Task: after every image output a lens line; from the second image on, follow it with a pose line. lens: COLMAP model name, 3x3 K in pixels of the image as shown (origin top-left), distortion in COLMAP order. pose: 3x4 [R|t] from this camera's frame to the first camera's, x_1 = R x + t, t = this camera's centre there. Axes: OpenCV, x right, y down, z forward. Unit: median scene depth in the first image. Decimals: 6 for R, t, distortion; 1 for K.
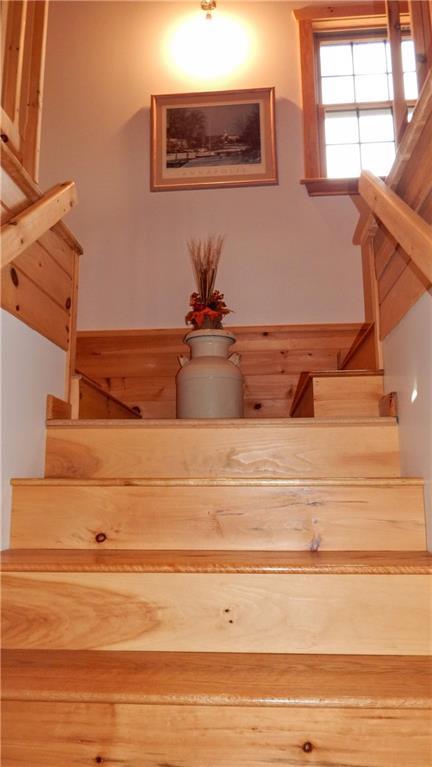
lens RADIAL K [[557.4, 0, 216.7], [0, 557.4, 382.9], [0, 0, 1]] dist [0.000449, -0.007059]
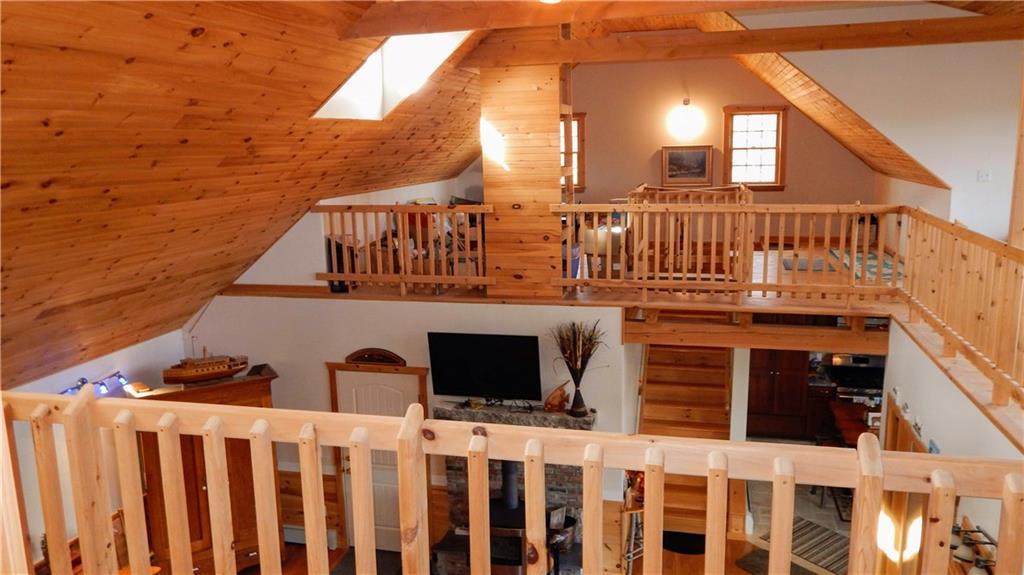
lens RADIAL K [[744.1, 0, 515.6], [0, 744.1, 280.6], [0, 0, 1]] dist [0.000449, -0.007059]
pose [[0.986847, 0.014603, -0.160994, -0.224003], [0.044664, 0.932515, 0.358358, -1.193950], [0.155363, -0.360836, 0.919598, -2.459928]]
